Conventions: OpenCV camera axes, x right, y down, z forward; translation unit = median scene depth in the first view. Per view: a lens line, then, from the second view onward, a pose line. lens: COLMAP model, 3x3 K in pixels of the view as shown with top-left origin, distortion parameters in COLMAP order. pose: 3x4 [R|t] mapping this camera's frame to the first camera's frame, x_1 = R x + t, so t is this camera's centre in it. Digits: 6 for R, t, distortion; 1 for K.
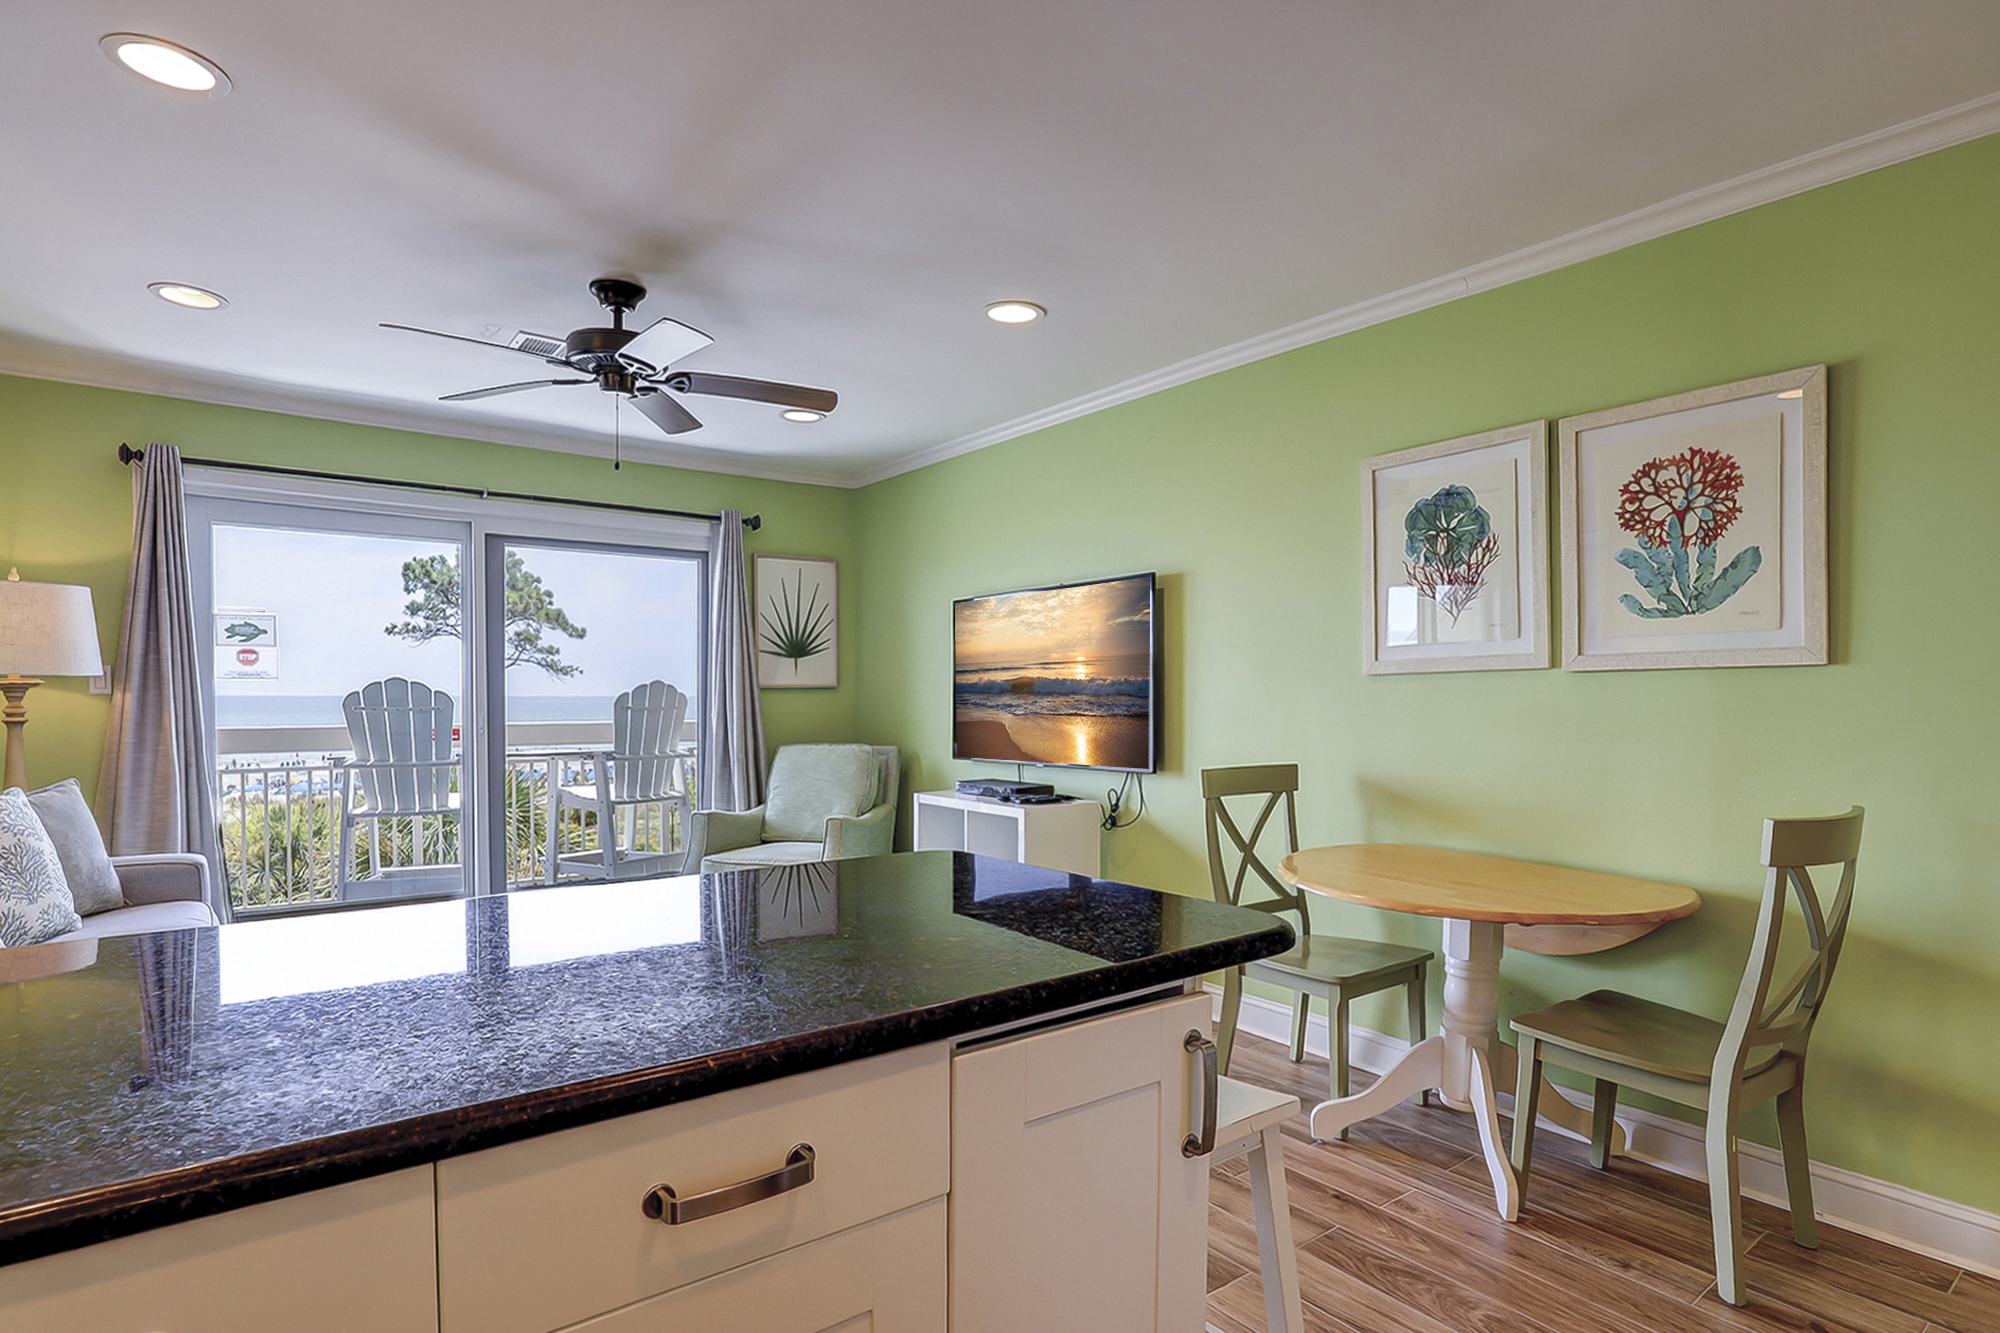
lens RADIAL K [[989.1, 0, 999.5], [0, 989.1, 657.2], [0, 0, 1]] dist [-0.022709, -0.000198]
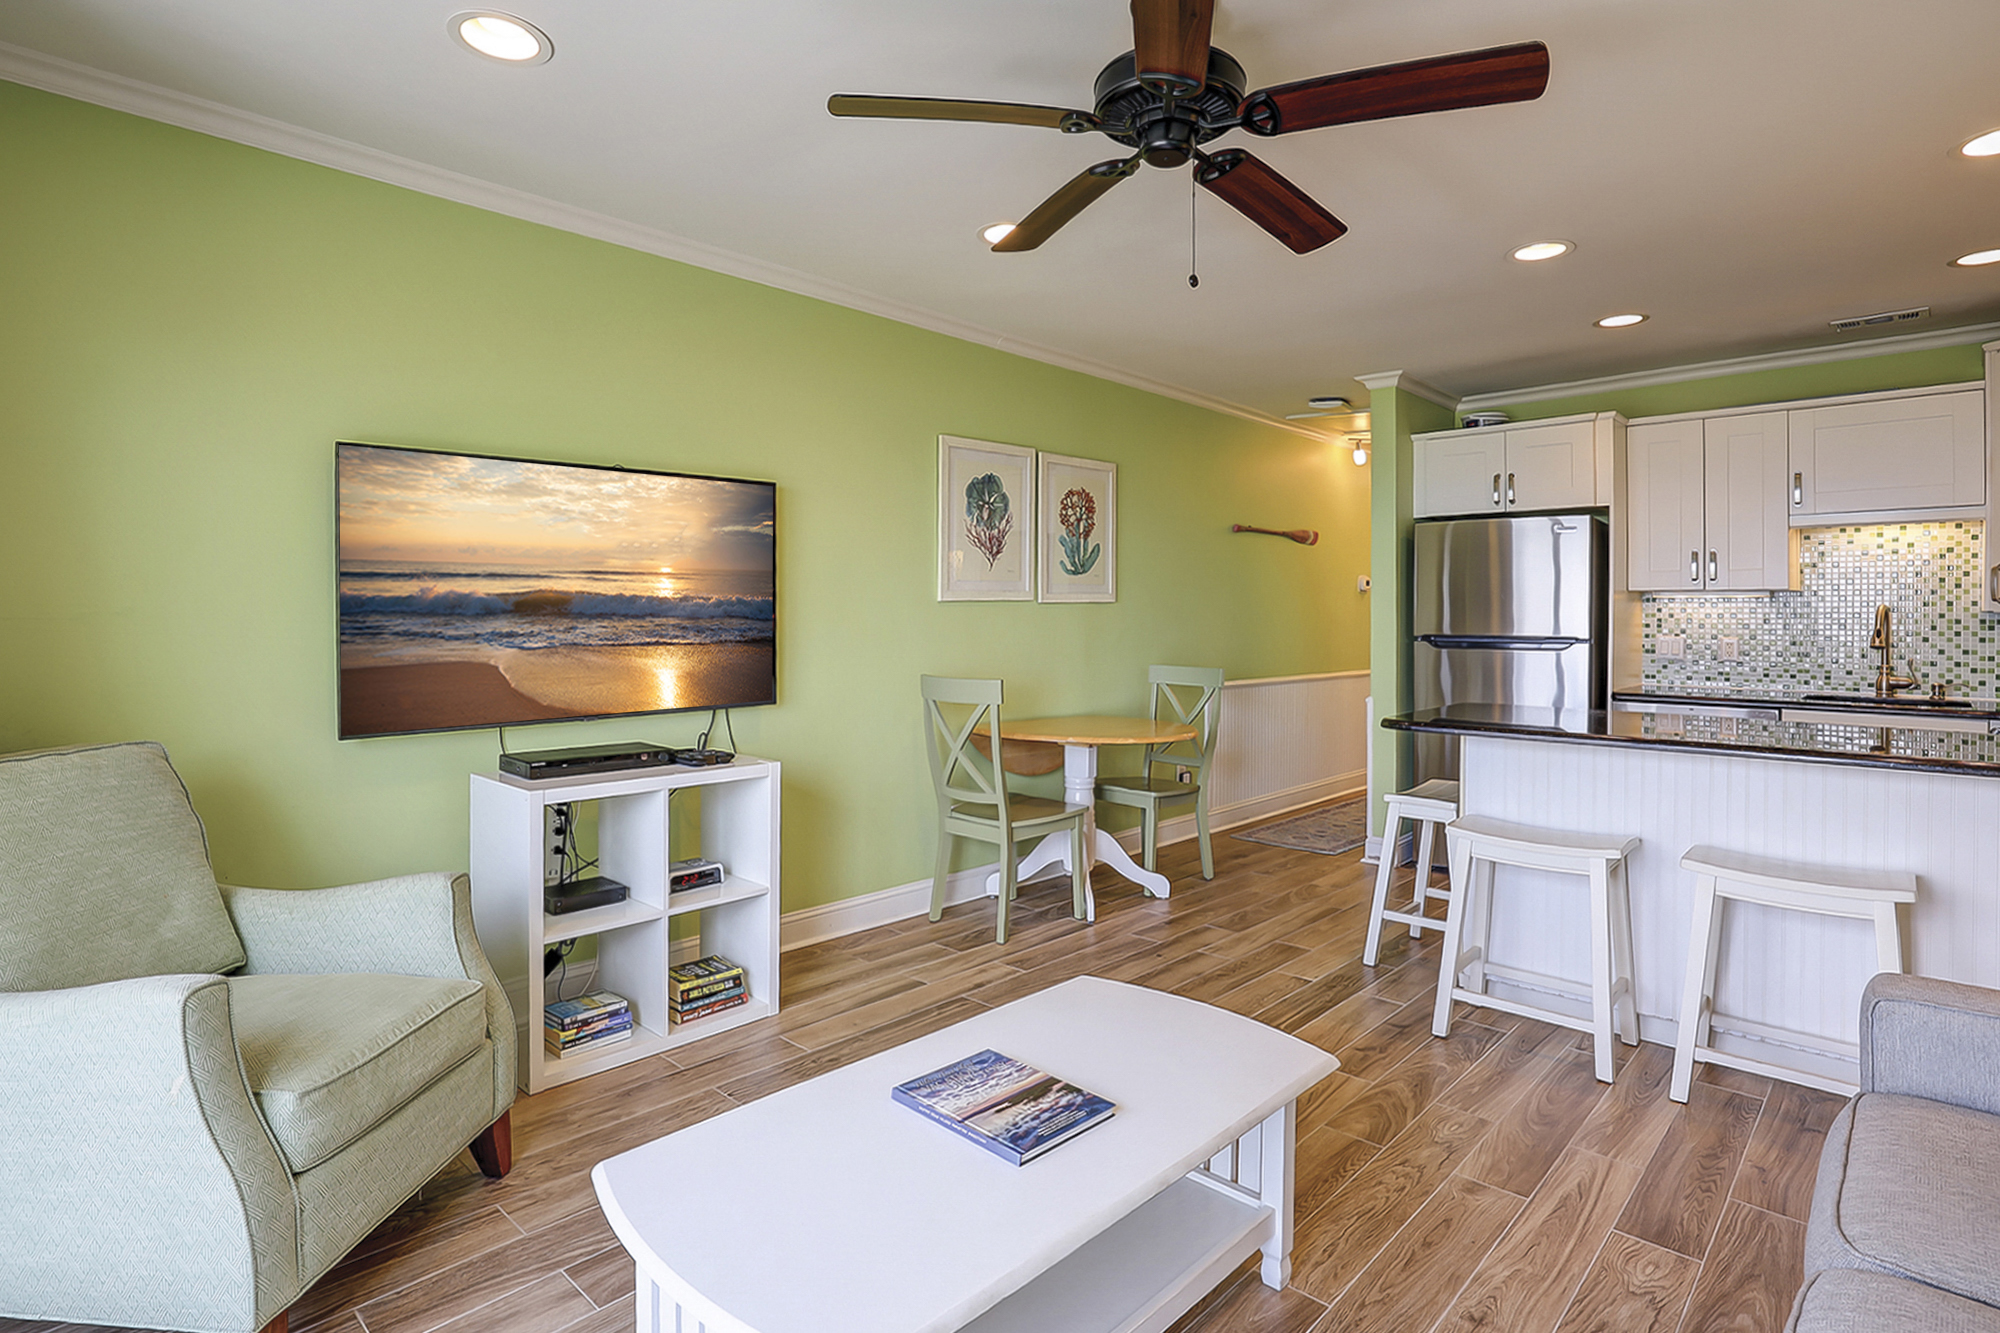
lens RADIAL K [[1031.0, 0, 1002.8], [0, 1031.0, 613.7], [0, 0, 1]] dist [-0.020631, 0.001760]
pose [[-0.145807, 0.045991, 0.988244, -1.020673], [0.005151, 0.998941, -0.045729, 0.100571], [-0.989300, -0.001577, -0.145889, 1.182254]]
